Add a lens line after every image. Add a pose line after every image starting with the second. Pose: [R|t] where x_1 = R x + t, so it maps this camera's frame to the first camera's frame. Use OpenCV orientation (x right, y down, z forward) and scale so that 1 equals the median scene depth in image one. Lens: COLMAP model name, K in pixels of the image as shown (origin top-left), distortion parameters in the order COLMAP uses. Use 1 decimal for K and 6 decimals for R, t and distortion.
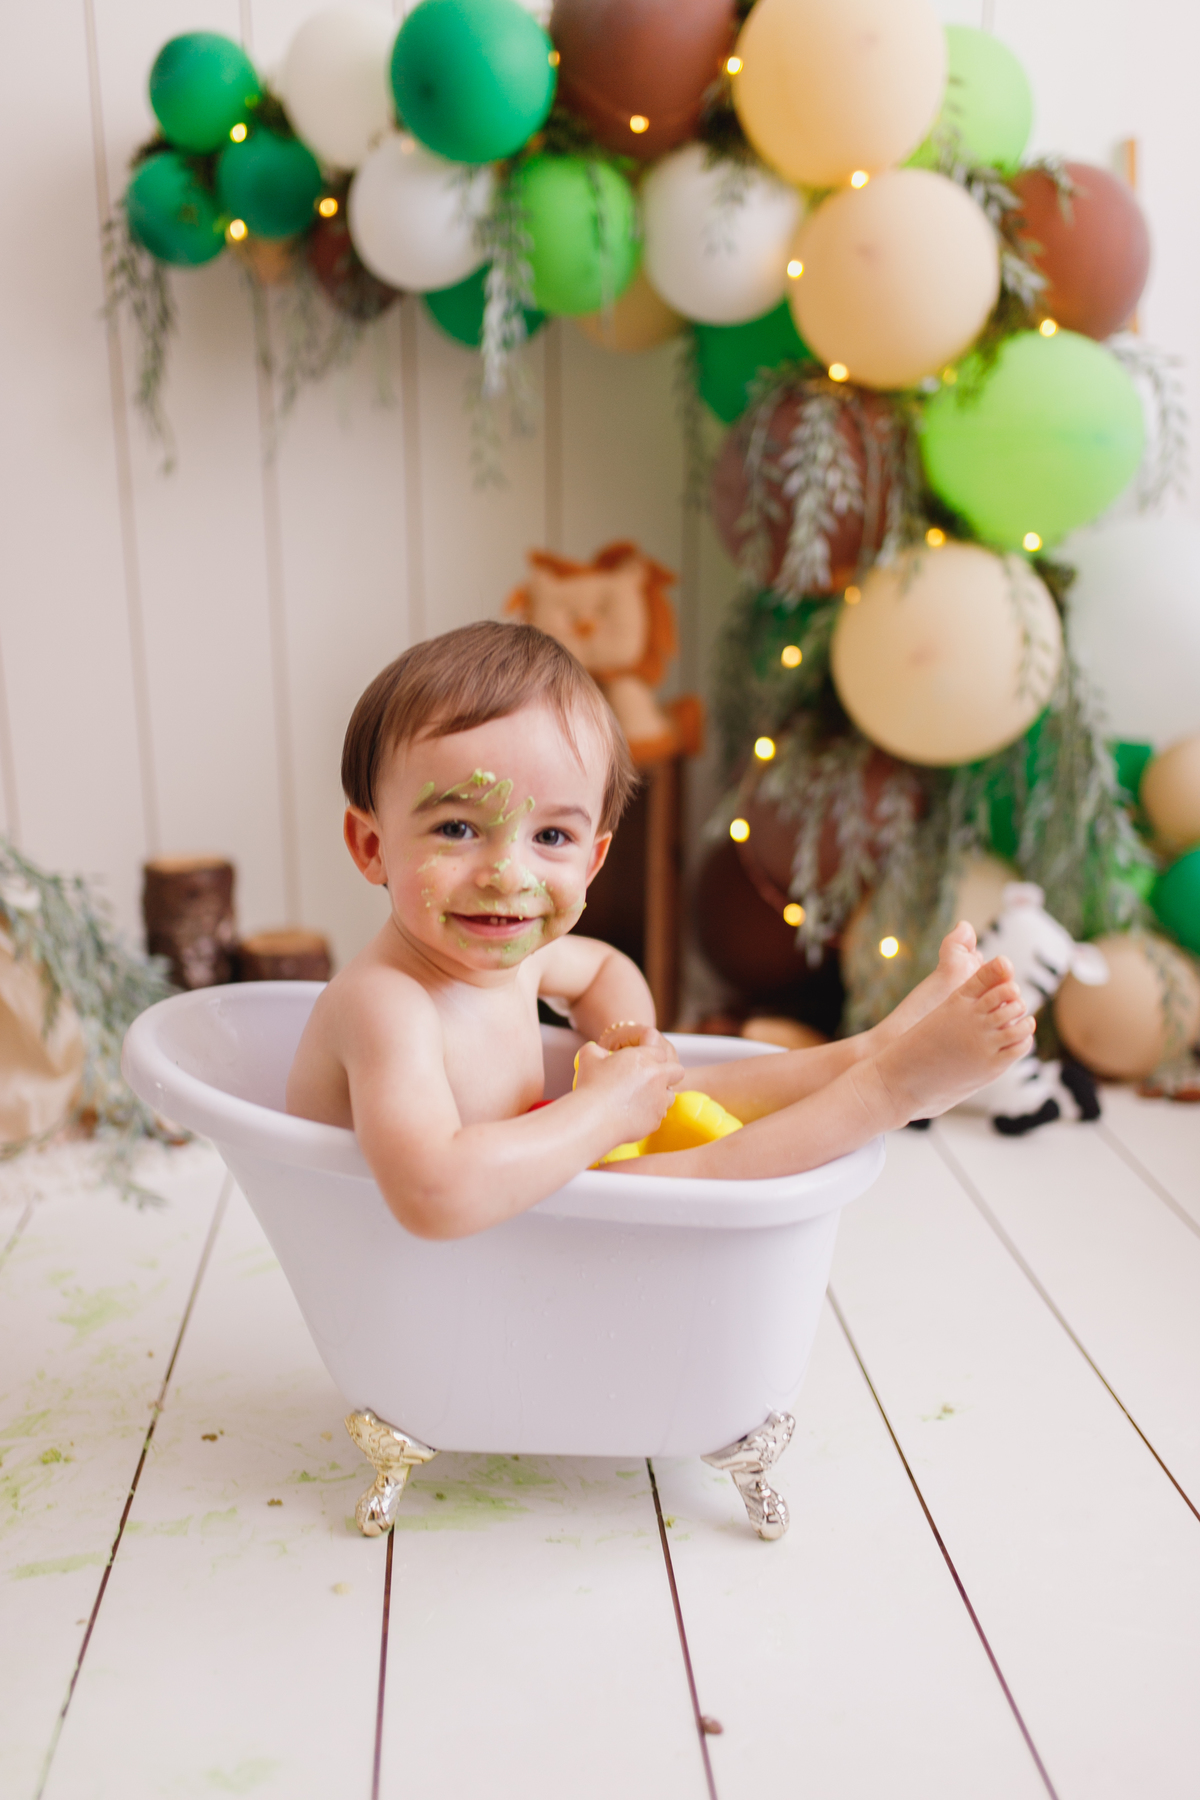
lens RADIAL K [[1689.5, 0, 596.3], [0, 1689.5, 894.1], [0, 0, 1]] dist [0.000597, -0.007296]
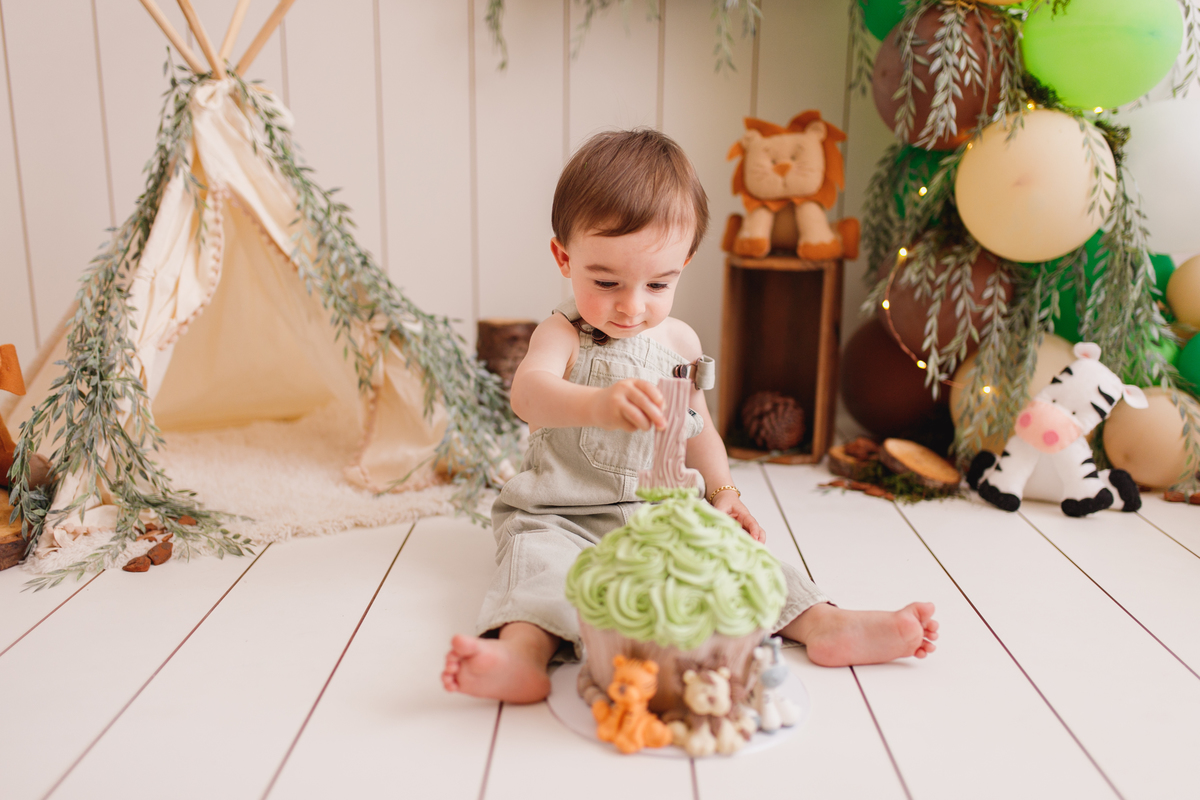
lens RADIAL K [[1167.2, 0, 600.0], [0, 1167.2, 400.0], [0, 0, 1]] dist [-0.002013, 0.003141]
pose [[0.995222, 0.035577, -0.090927, -0.067618], [-0.038946, 0.998609, -0.035551, 0.091119], [0.089536, 0.038922, 0.995223, -0.028071]]
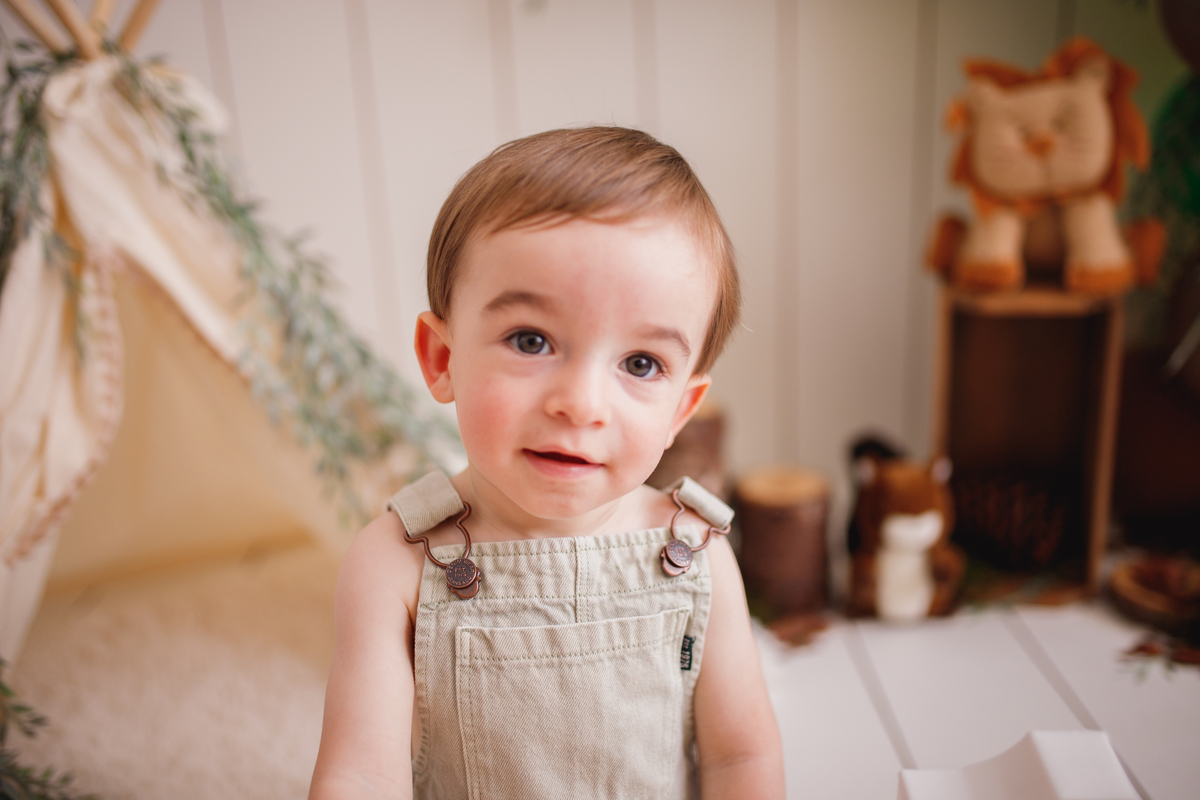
lens RADIAL K [[1187.3, 0, 605.8], [0, 1187.3, 375.1], [0, 0, 1]] dist [-0.005596, 0.008255]
pose [[0.995785, -0.021504, -0.089167, -0.185984], [0.024888, 0.999005, 0.037015, -0.062731], [0.088282, -0.039078, 0.995329, 0.349220]]
